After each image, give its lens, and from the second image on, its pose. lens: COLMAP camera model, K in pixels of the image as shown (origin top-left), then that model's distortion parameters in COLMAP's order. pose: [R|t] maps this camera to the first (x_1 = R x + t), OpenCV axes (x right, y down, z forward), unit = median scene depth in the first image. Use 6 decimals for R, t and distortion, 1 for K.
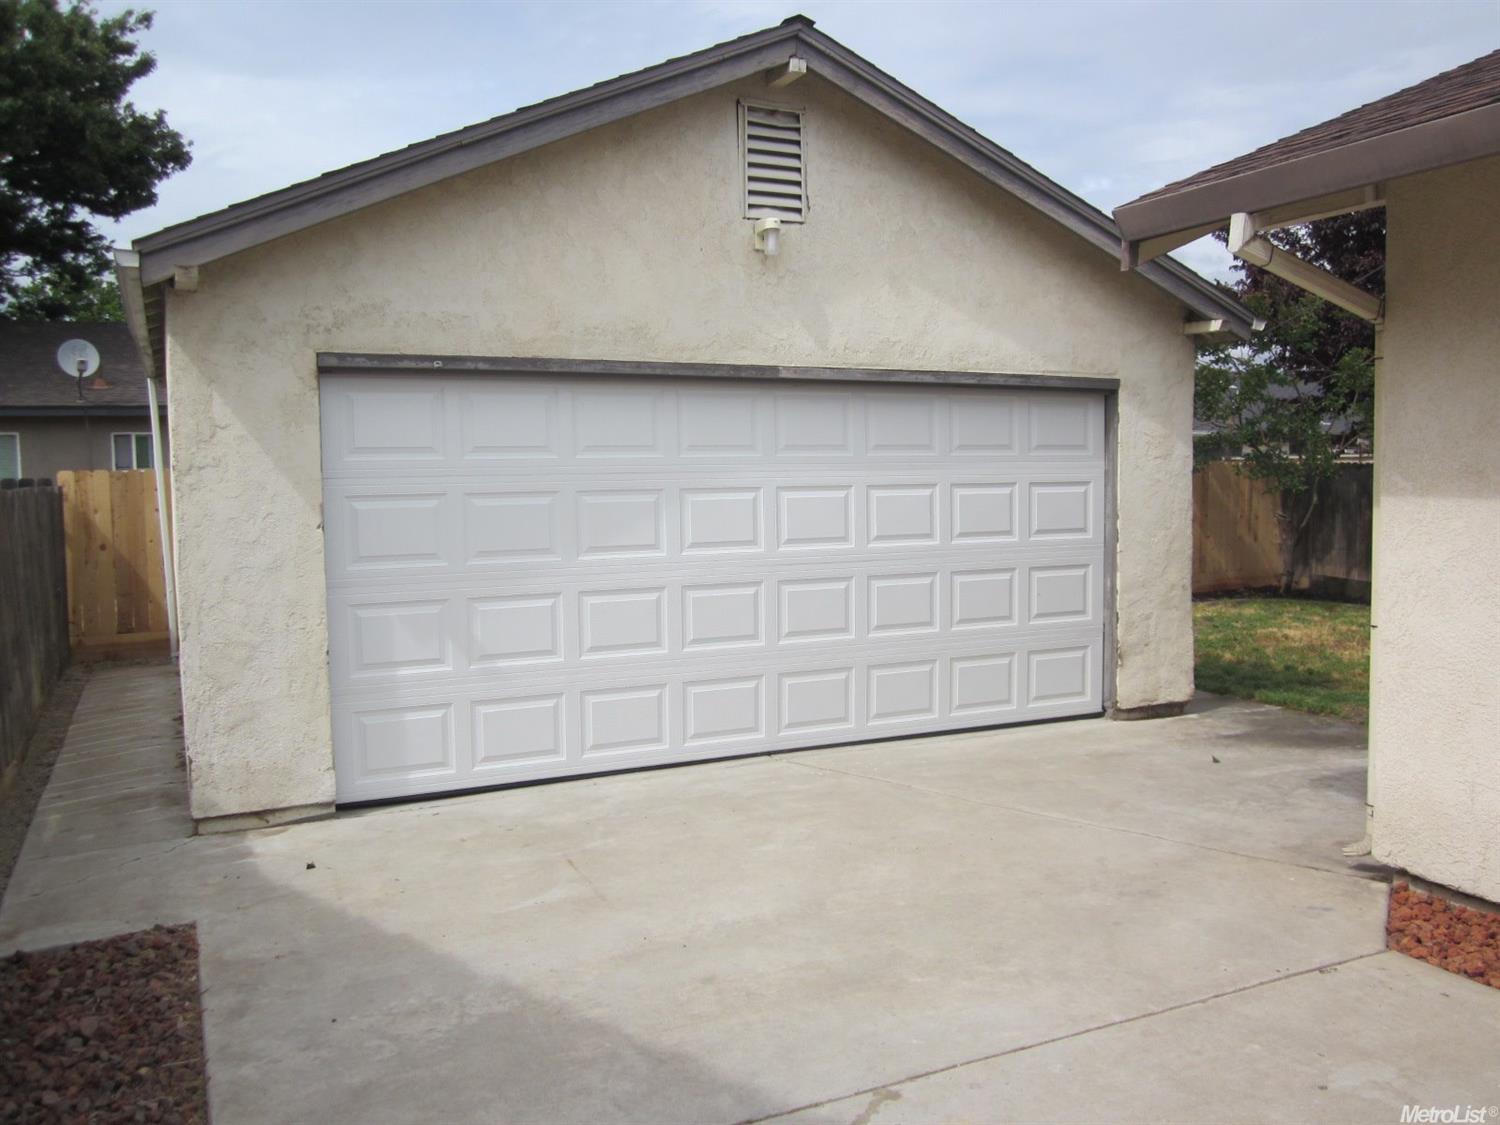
lens RADIAL K [[1251.9, 0, 753.0], [0, 1251.9, 564.0], [0, 0, 1]] dist [-0.000877, -0.007004]
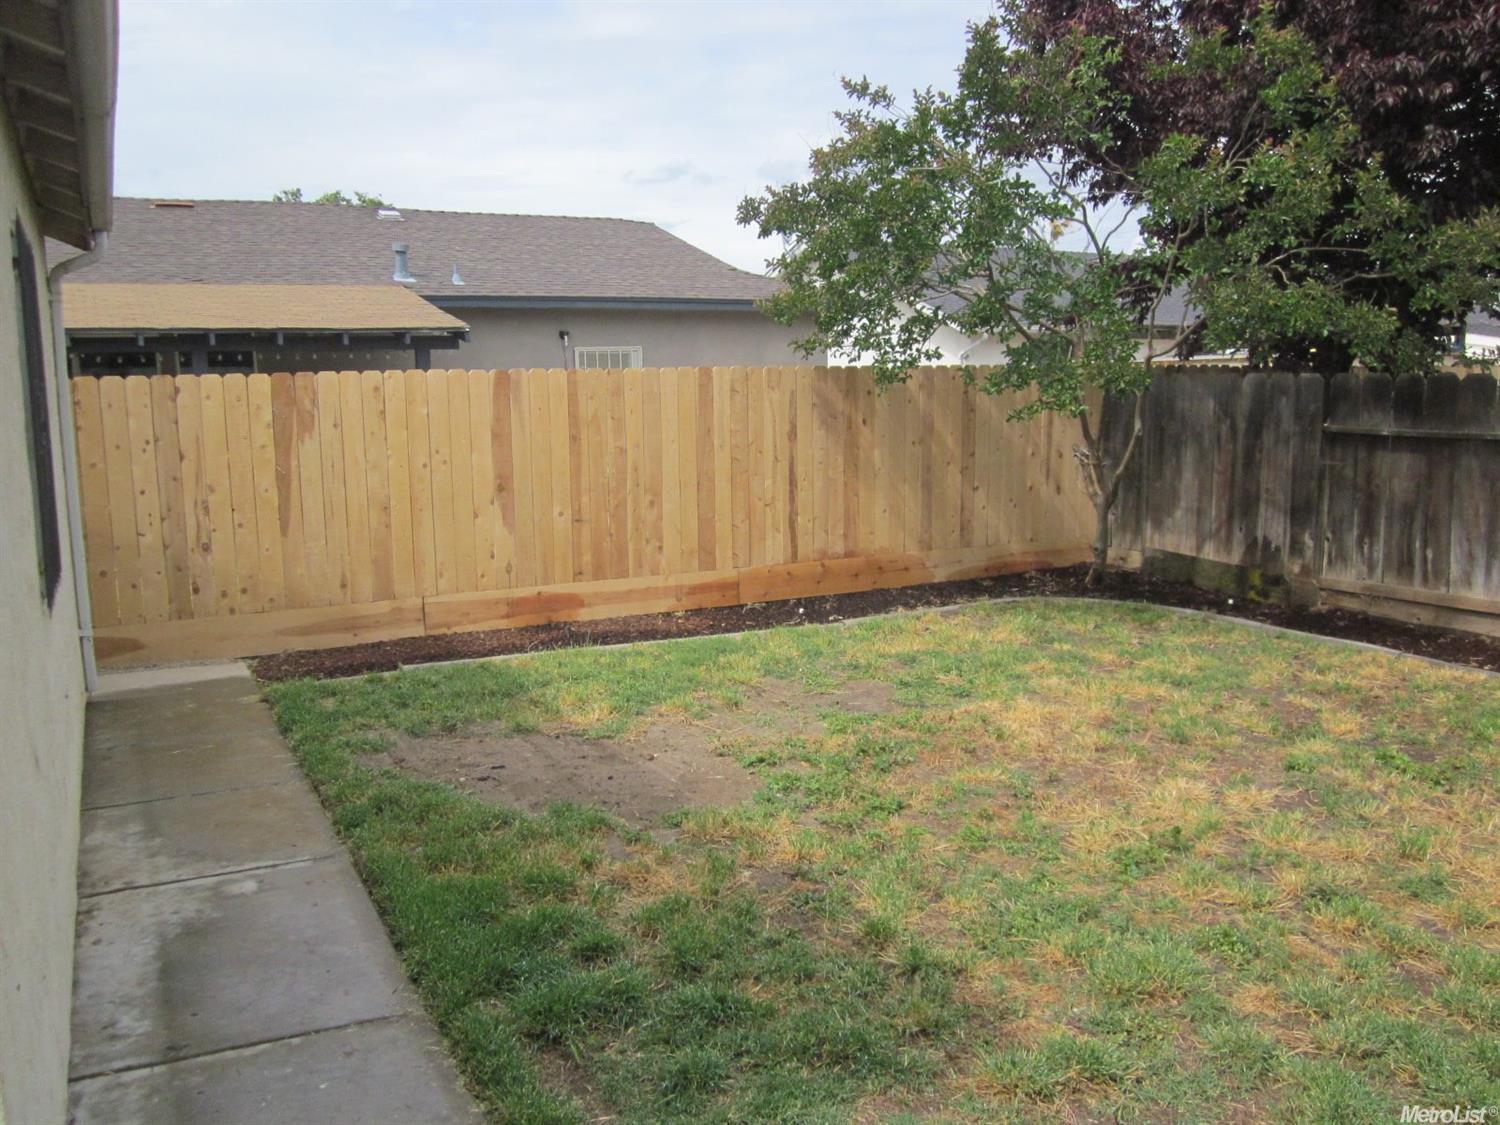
lens RADIAL K [[1251.9, 0, 747.7], [0, 1251.9, 560.3], [0, 0, 1]] dist [-0.000877, -0.007004]
pose [[0.999451, -0.014684, 0.029708, 0.236534], [0.012607, 0.997542, 0.068933, -0.030716], [-0.030647, -0.068521, 0.997179, 0.398274]]
